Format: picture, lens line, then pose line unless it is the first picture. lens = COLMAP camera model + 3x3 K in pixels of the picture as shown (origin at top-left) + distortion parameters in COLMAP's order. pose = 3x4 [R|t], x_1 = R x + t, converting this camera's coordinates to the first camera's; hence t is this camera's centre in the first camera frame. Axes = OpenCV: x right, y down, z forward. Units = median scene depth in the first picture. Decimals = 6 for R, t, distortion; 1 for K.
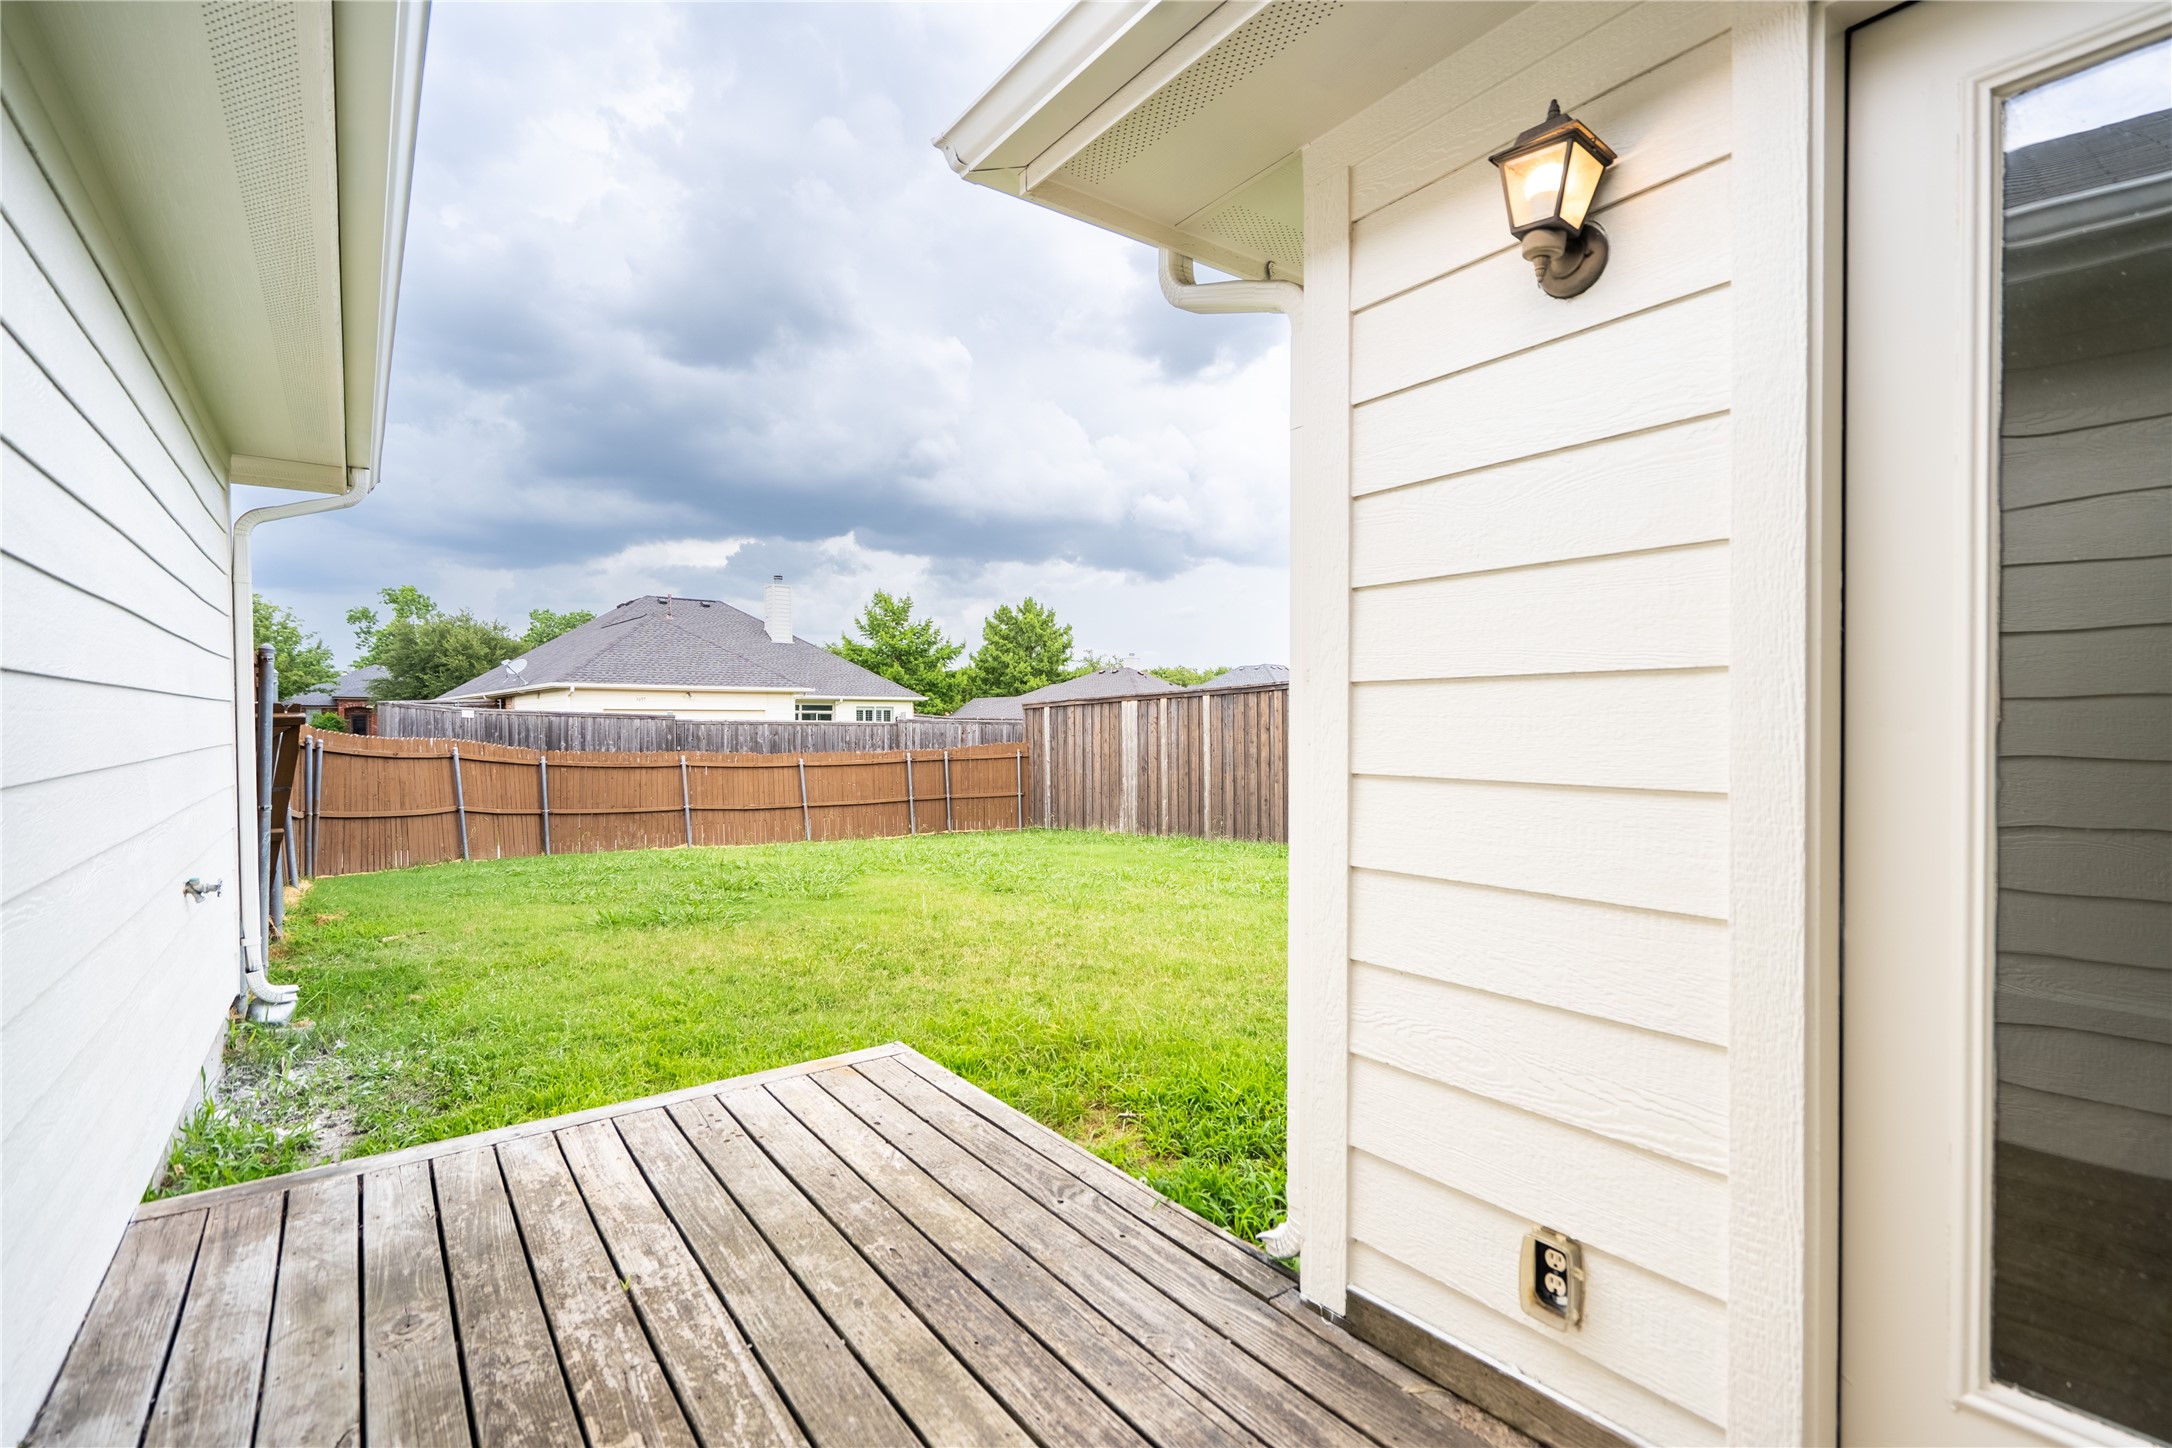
lens RADIAL K [[975.9, 0, 1086.0], [0, 975.9, 724.0], [0, 0, 1]] dist [0.000990, -0.000301]
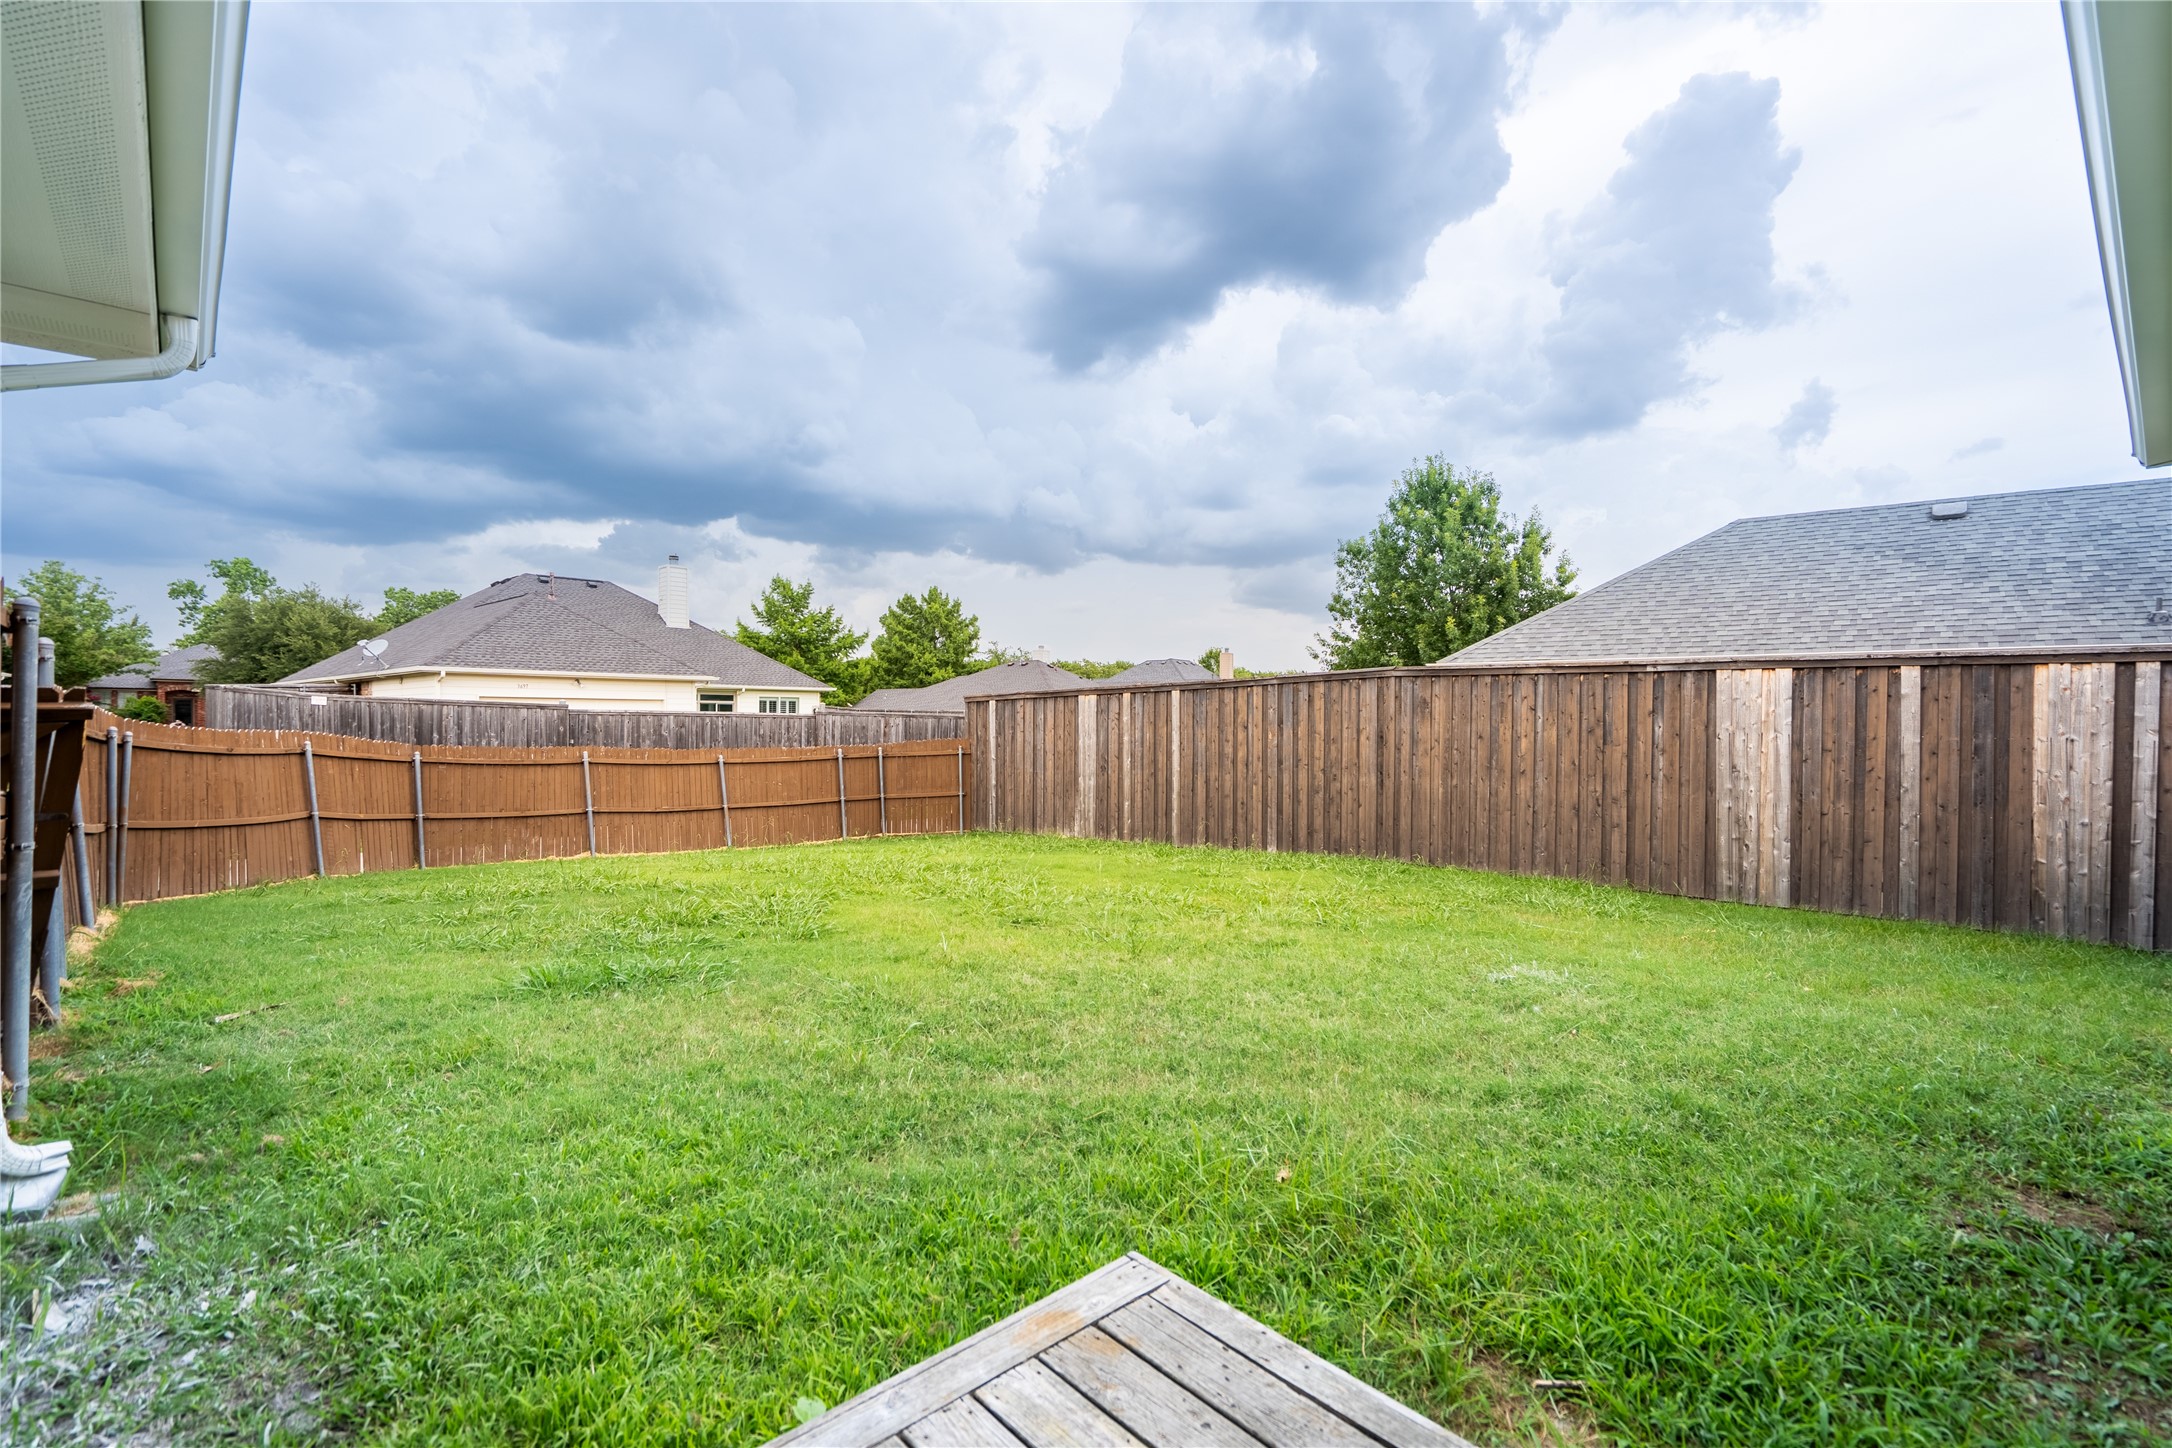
lens RADIAL K [[975.9, 0, 1086.0], [0, 975.9, 724.0], [0, 0, 1]] dist [0.000990, -0.000301]
pose [[0.994303, 0.008852, 0.106223, -0.054255], [-0.009608, 0.999932, 0.006599, -0.002162], [-0.106158, -0.007582, 0.994320, 0.073624]]
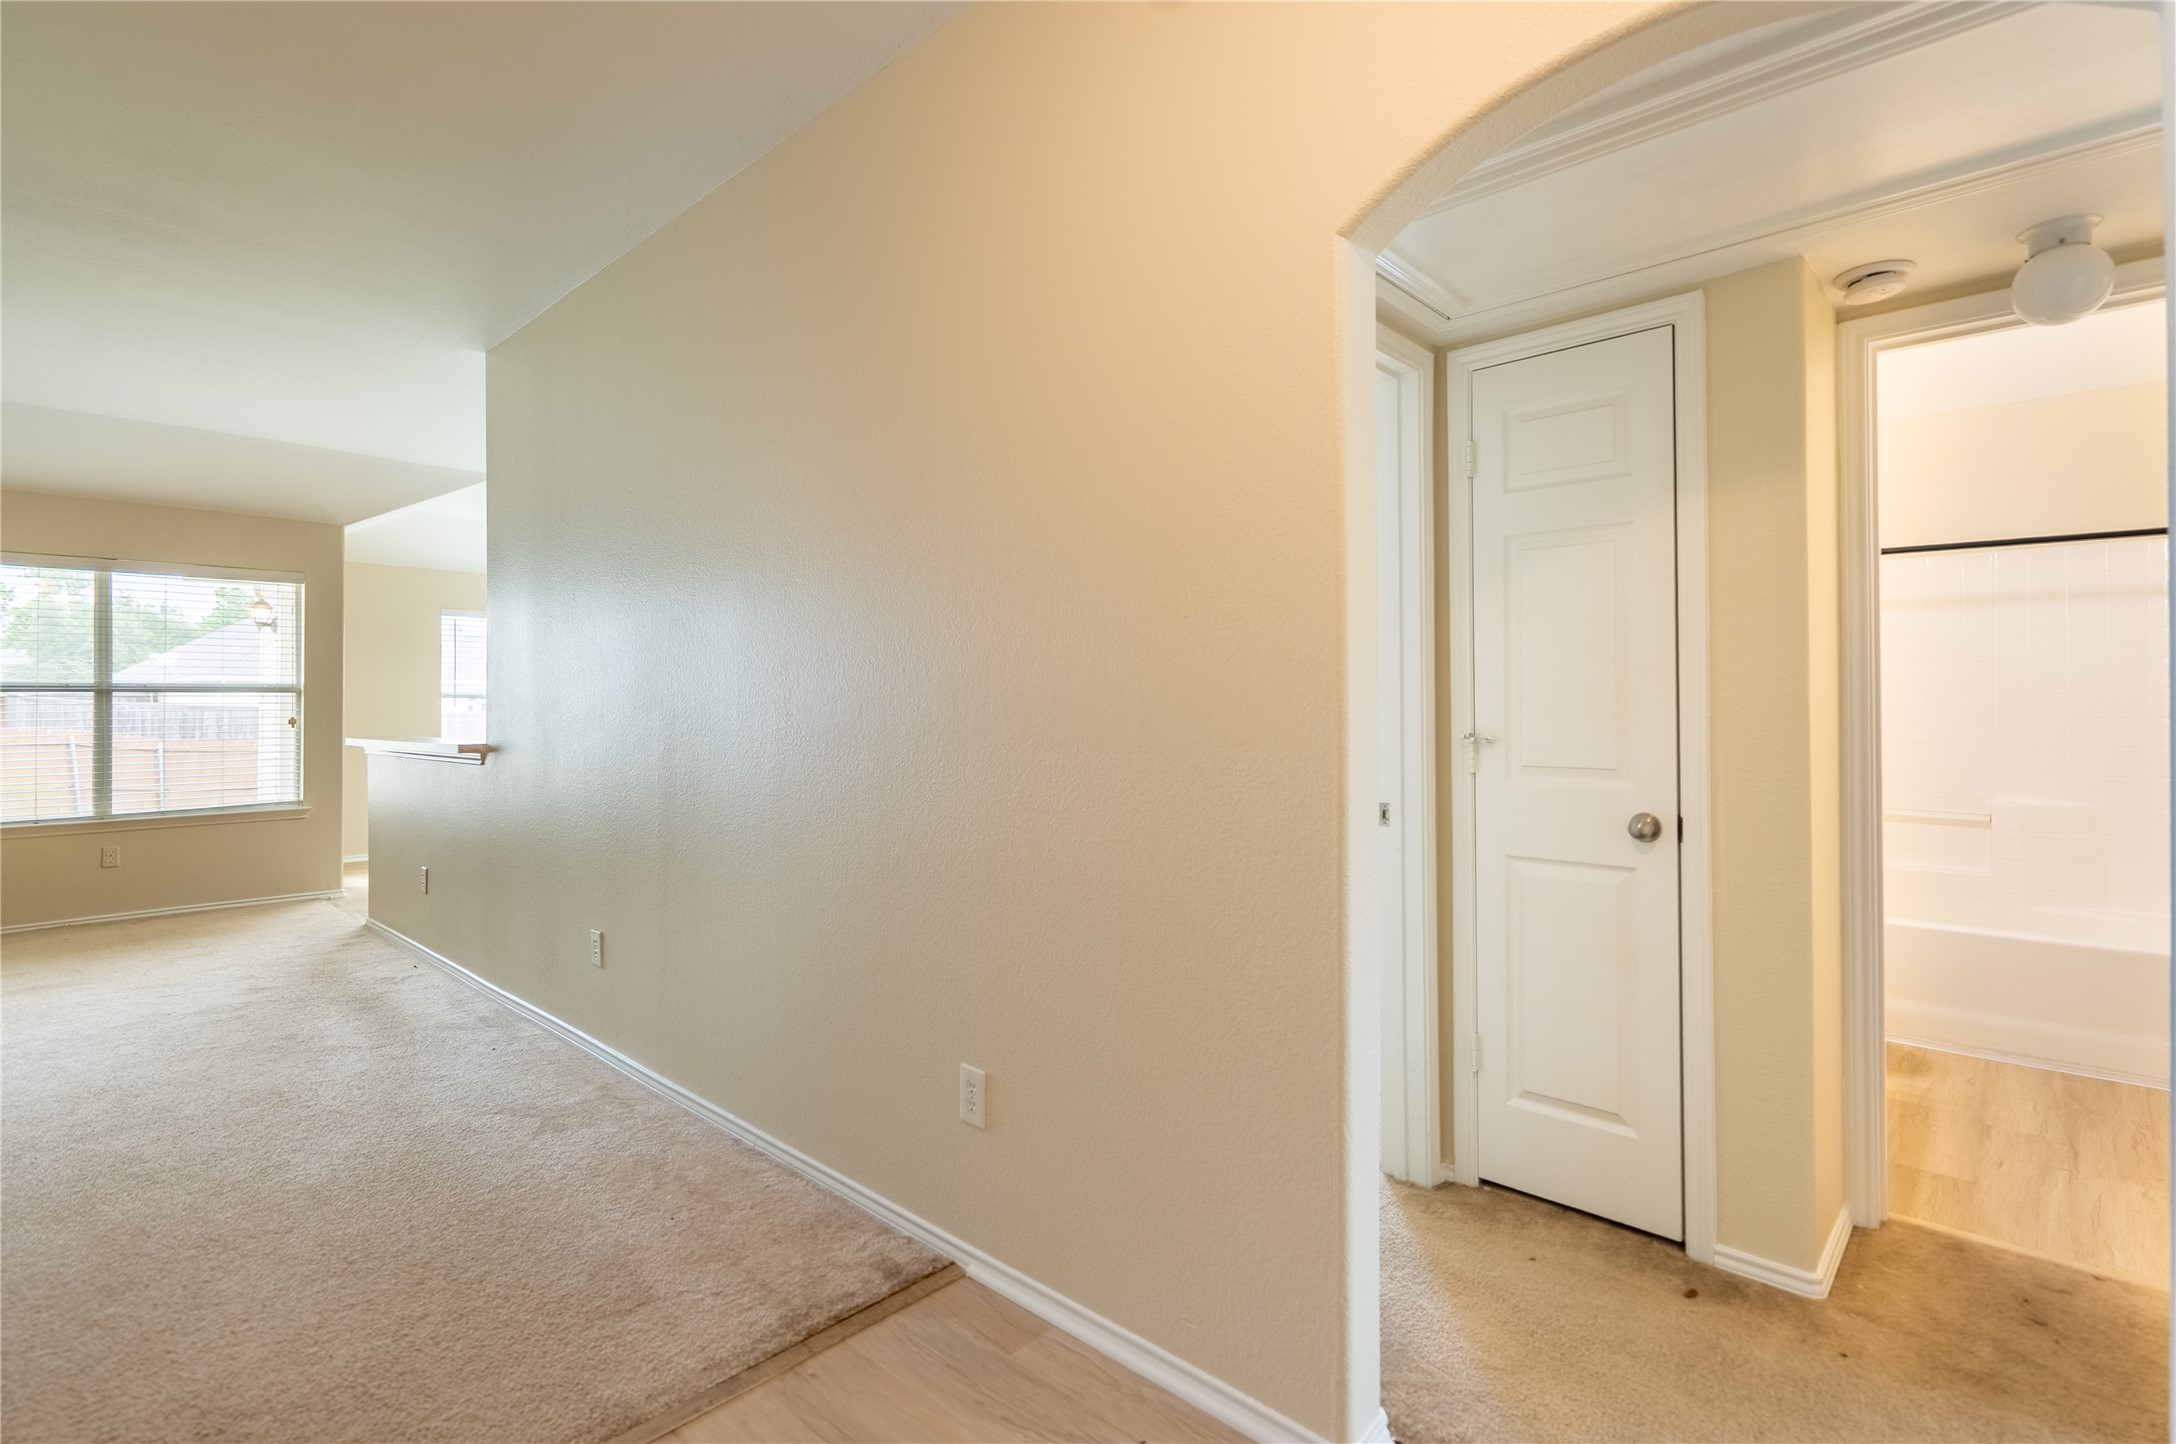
lens RADIAL K [[1012.9, 0, 1104.8], [0, 1012.9, 700.2], [0, 0, 1]] dist [-0.001470, 0.000464]
pose [[0.981425, -0.004343, 0.191796, 0.323738], [0.005573, 0.999967, -0.005873, -0.005881], [-0.191765, 0.006833, 0.981417, -0.424873]]
